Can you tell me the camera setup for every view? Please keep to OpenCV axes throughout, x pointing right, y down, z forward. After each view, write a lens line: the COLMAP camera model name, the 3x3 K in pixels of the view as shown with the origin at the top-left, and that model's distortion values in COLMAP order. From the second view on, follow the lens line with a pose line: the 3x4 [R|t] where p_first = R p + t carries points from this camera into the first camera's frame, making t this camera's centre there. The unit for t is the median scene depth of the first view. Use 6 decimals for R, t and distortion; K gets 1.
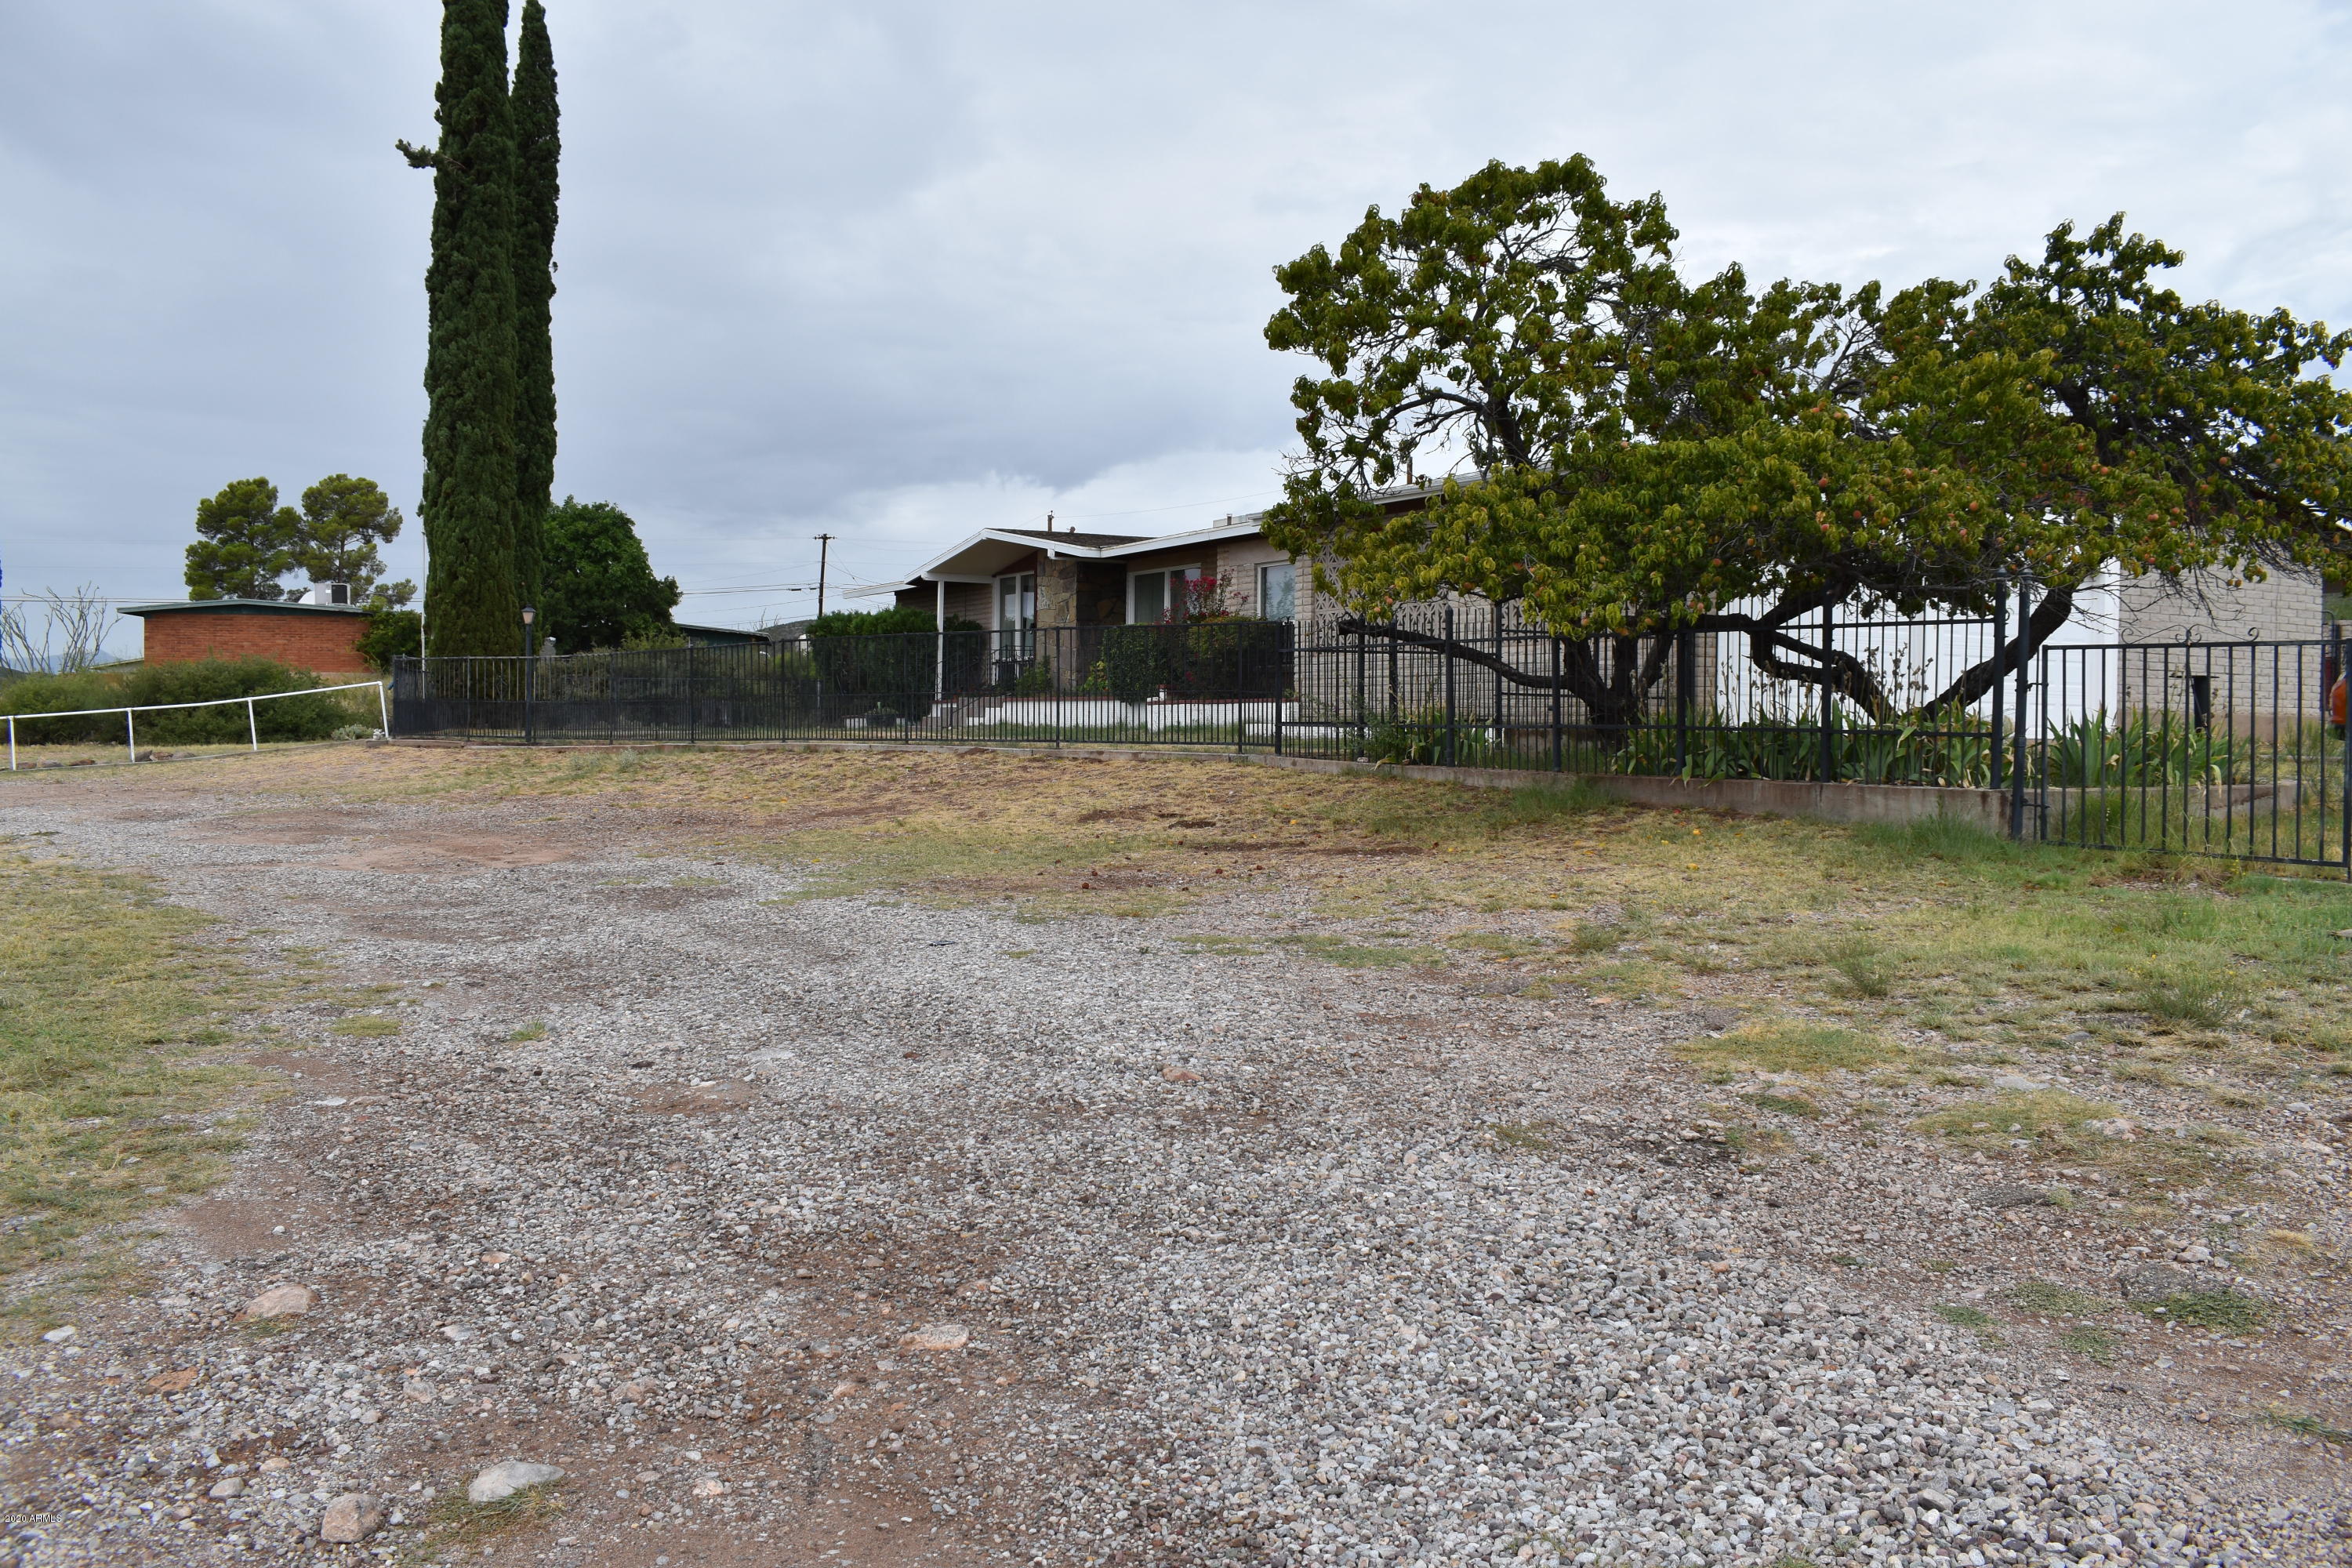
lens RADIAL K [[2036.3, 0, 1176.0], [0, 2036.3, 784.0], [0, 0, 1]] dist [-0.093650, 0.021866]
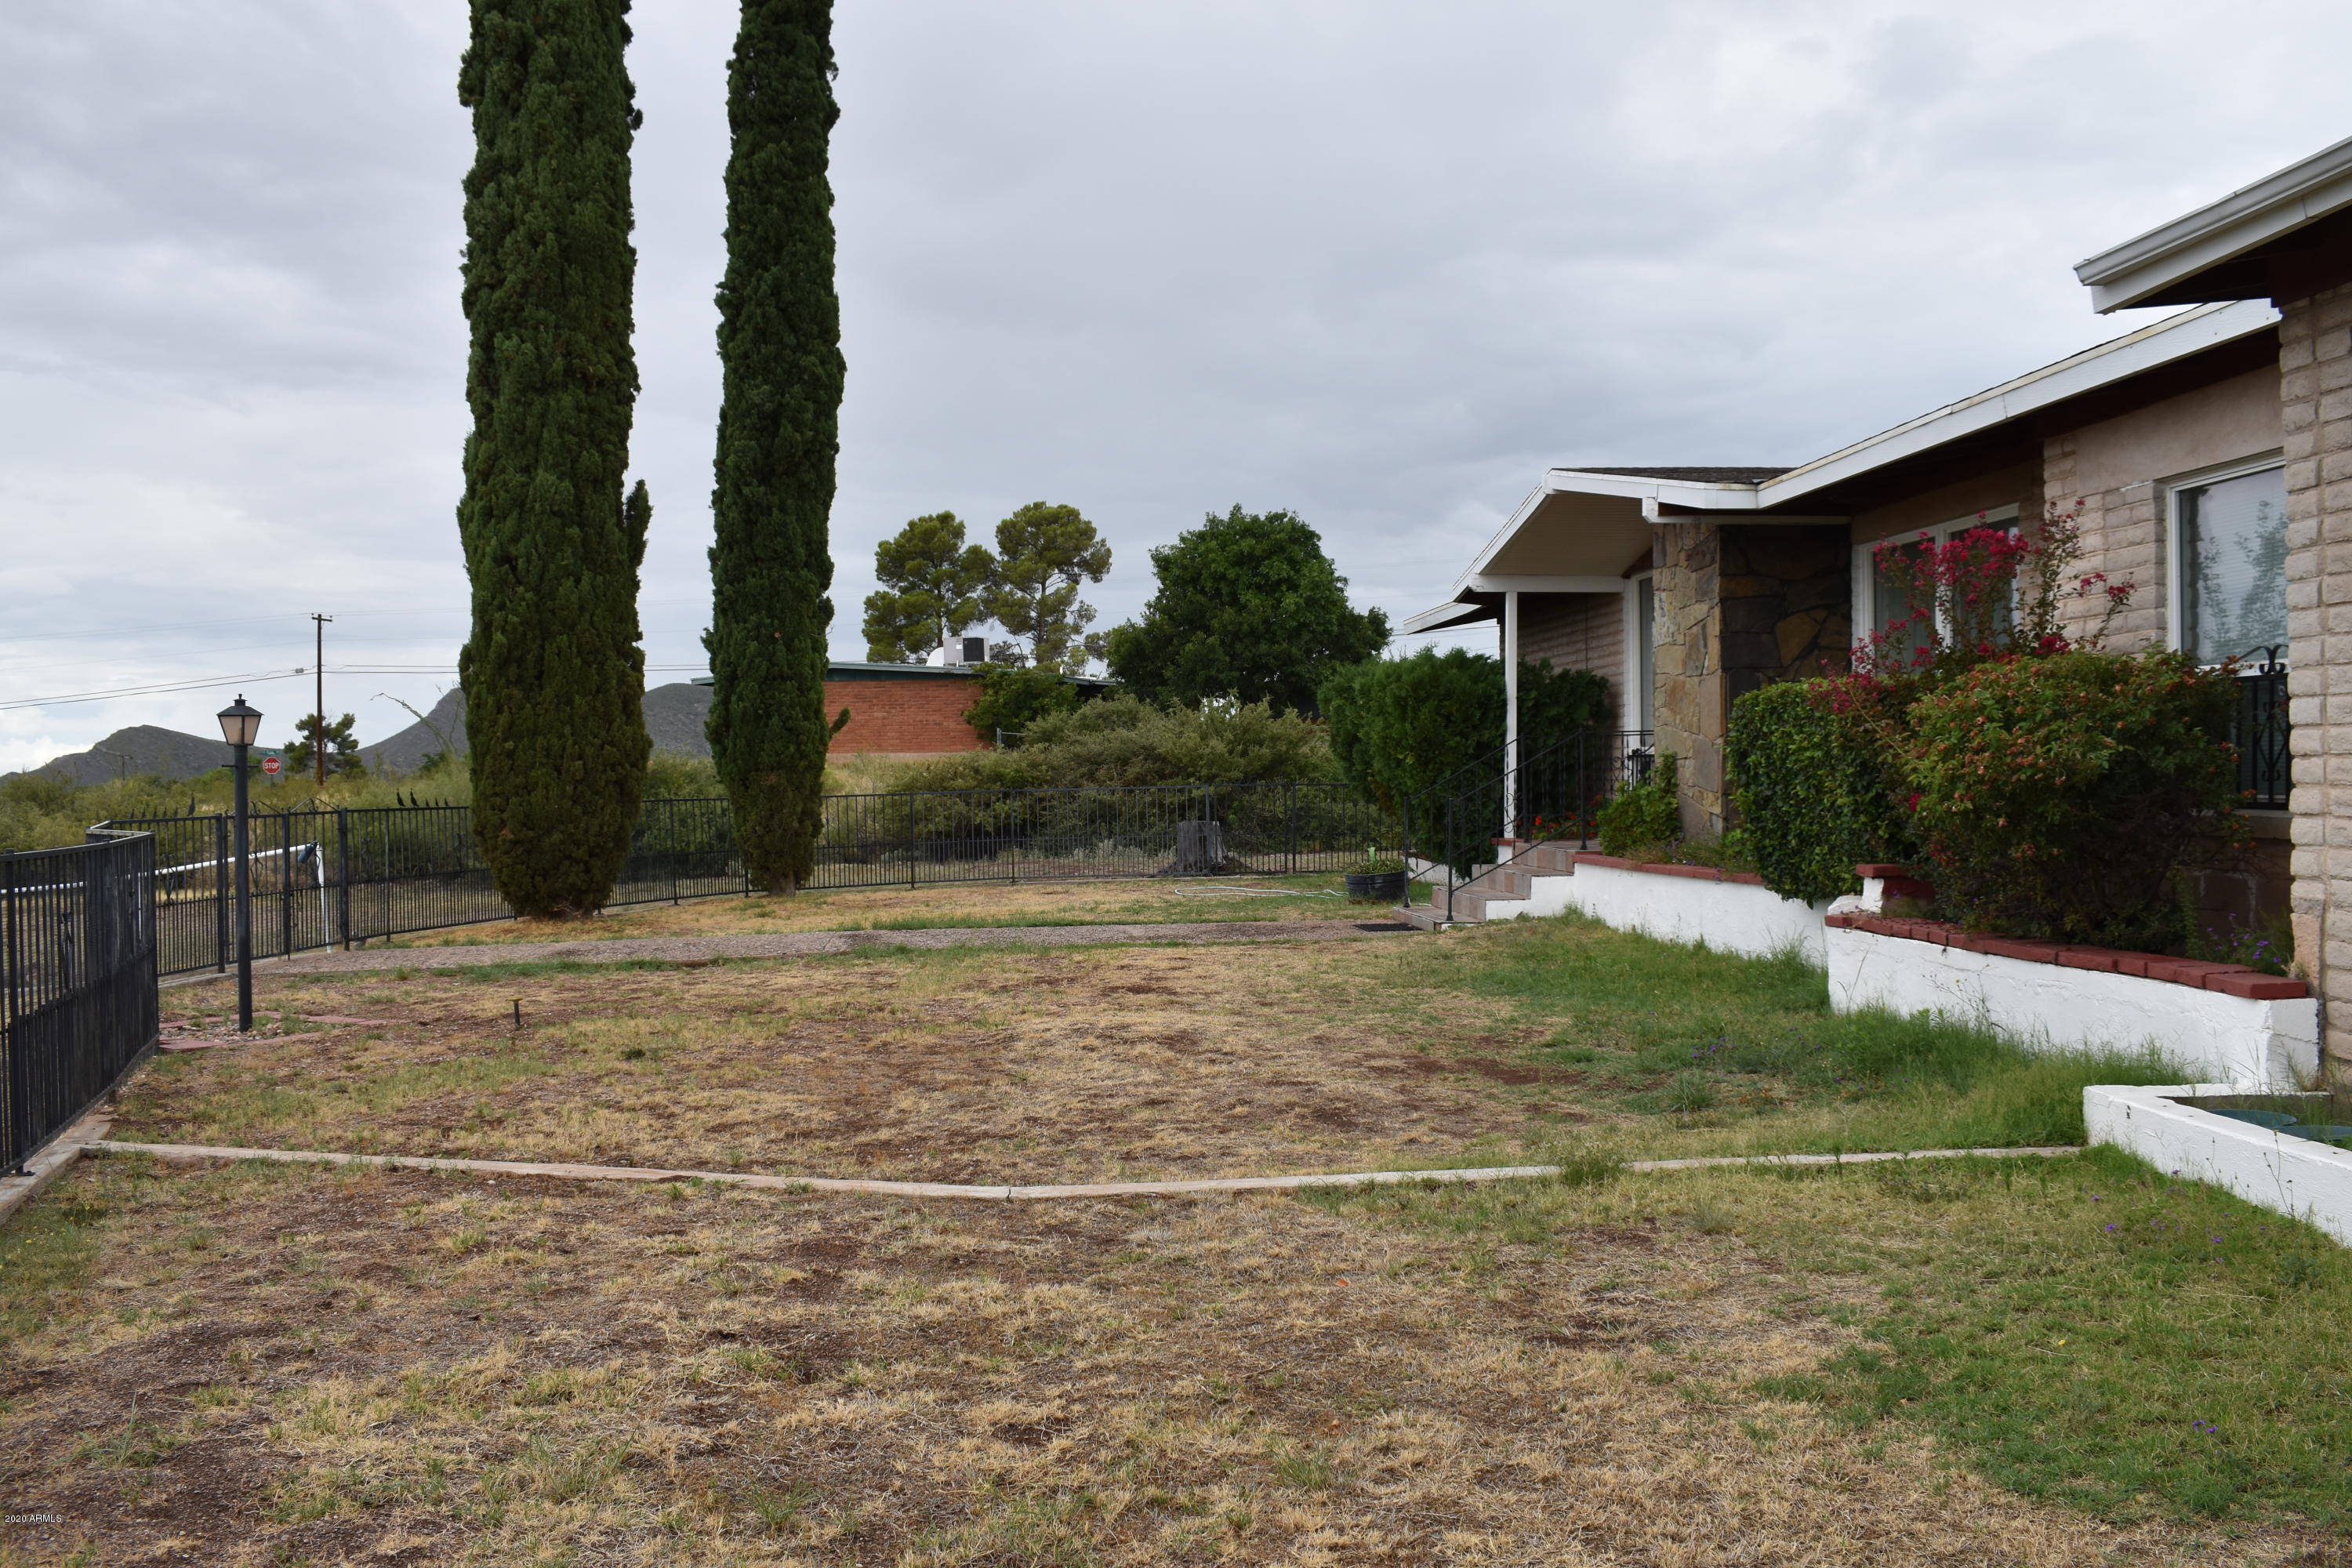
lens RADIAL K [[2245.9, 0, 1126.0], [0, 2245.9, 778.0], [0, 0, 1]] dist [-0.064956, 0.013991]
pose [[0.902012, -0.018818, -0.431300, 0.016057], [0.008108, 0.999612, -0.026658, -0.021465], [0.431634, 0.020548, 0.901815, 0.244657]]
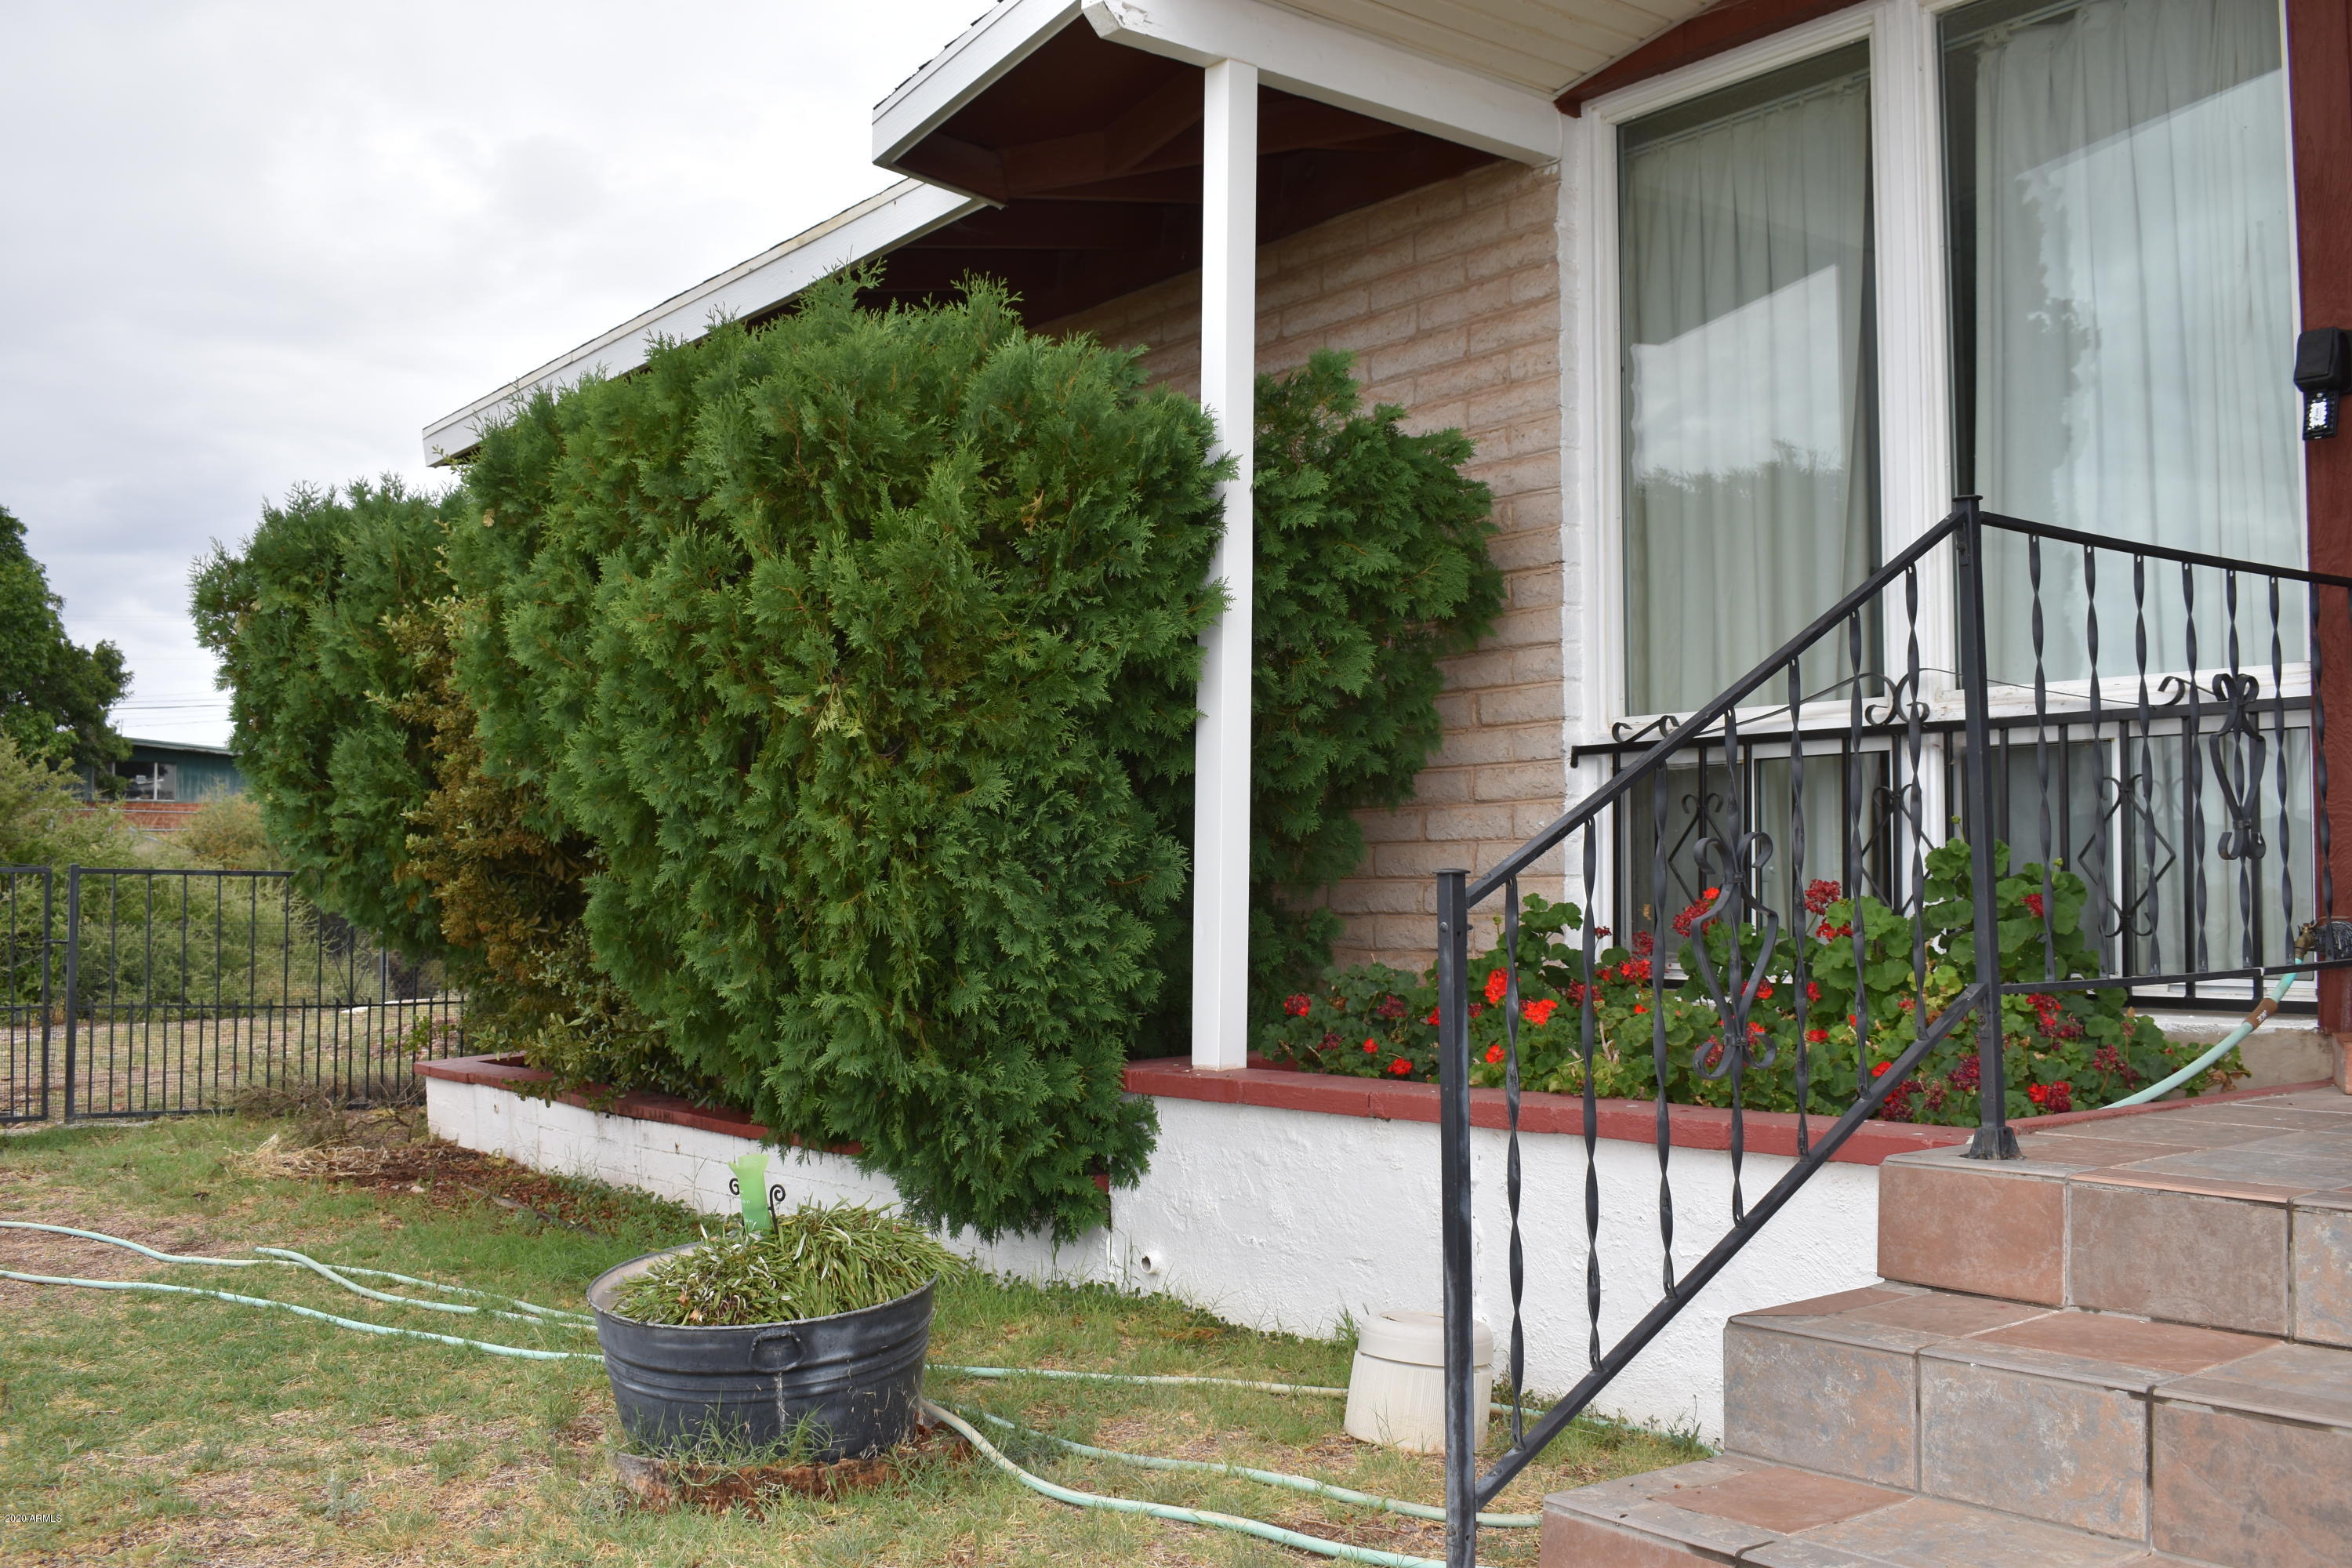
lens RADIAL K [[2245.9, 0, 1126.0], [0, 2245.9, 778.0], [0, 0, 1]] dist [-0.064956, 0.013991]
pose [[0.992255, 0.001822, 0.124201, -0.071899], [0.008199, 0.996751, -0.080124, -0.024433], [-0.123943, 0.080522, 0.989017, 0.449805]]
